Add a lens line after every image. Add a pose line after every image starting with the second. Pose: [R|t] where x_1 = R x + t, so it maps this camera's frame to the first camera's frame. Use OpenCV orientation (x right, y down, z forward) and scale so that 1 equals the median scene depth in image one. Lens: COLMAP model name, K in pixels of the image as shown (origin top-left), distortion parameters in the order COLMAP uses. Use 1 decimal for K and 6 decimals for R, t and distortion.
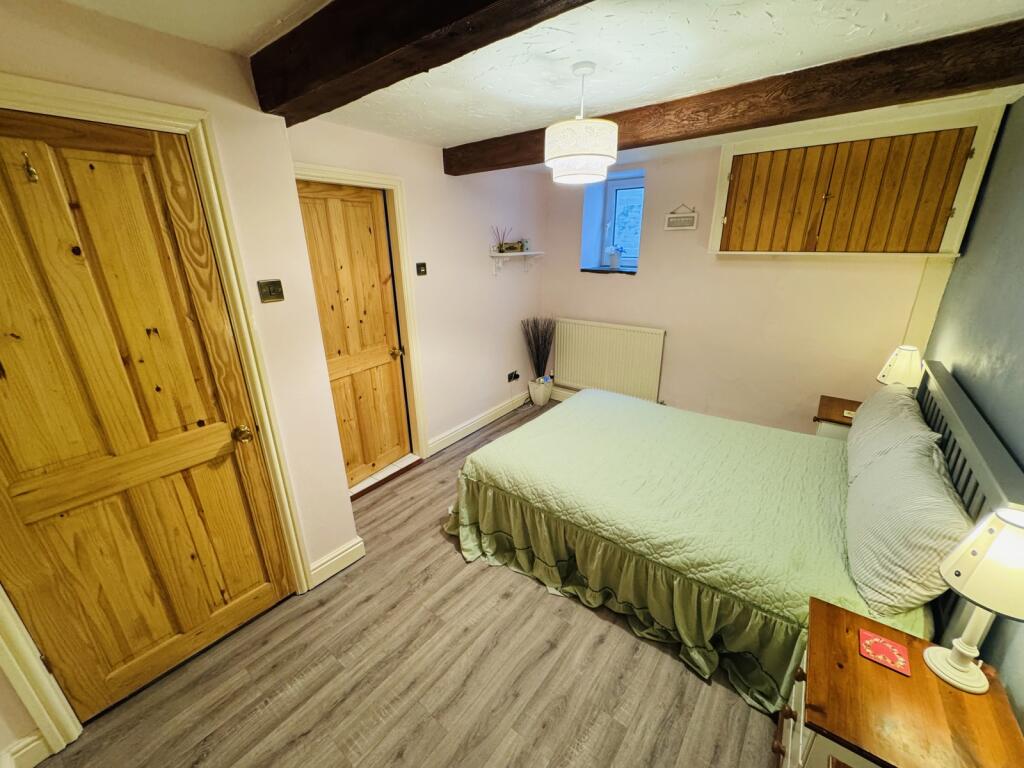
lens RADIAL K [[409.2, 0, 512.5], [0, 409.2, 384.6], [0, 0, 1]] dist [-0.001613, -0.000030]
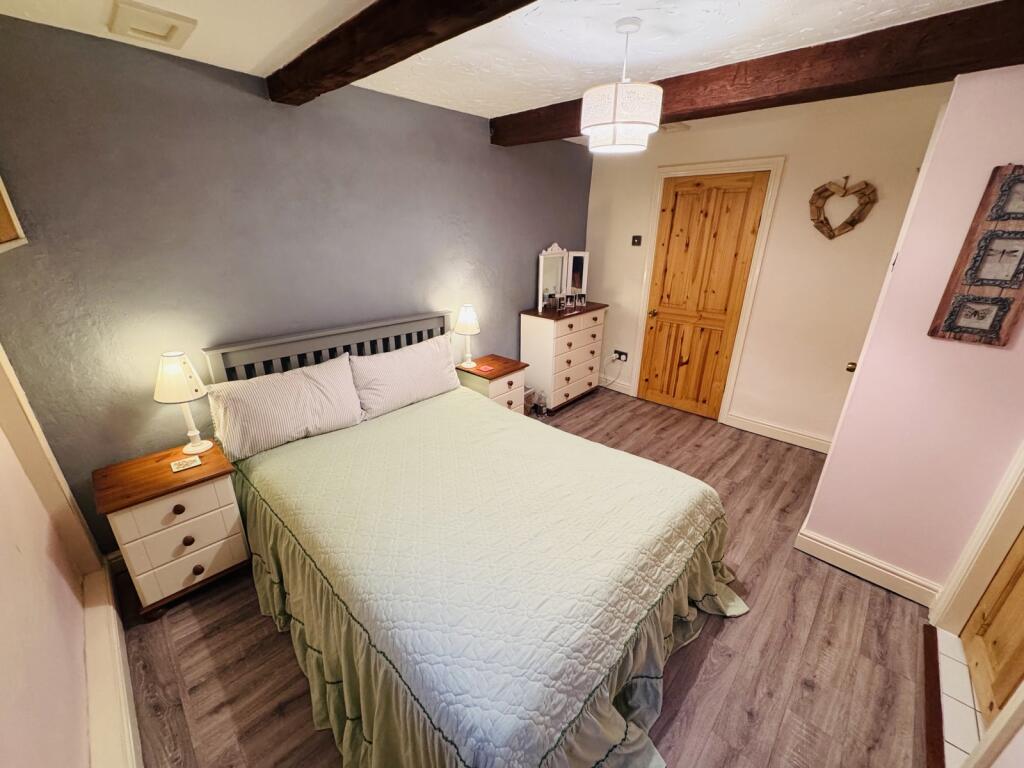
lens RADIAL K [[409.2, 0, 512.5], [0, 409.2, 384.6], [0, 0, 1]] dist [-0.001613, -0.000030]
pose [[-0.994433, -0.031054, 0.100686, 0.202819], [0.042554, 0.755818, 0.653397, -0.499766], [-0.096391, 0.654045, -0.750289, 1.432062]]
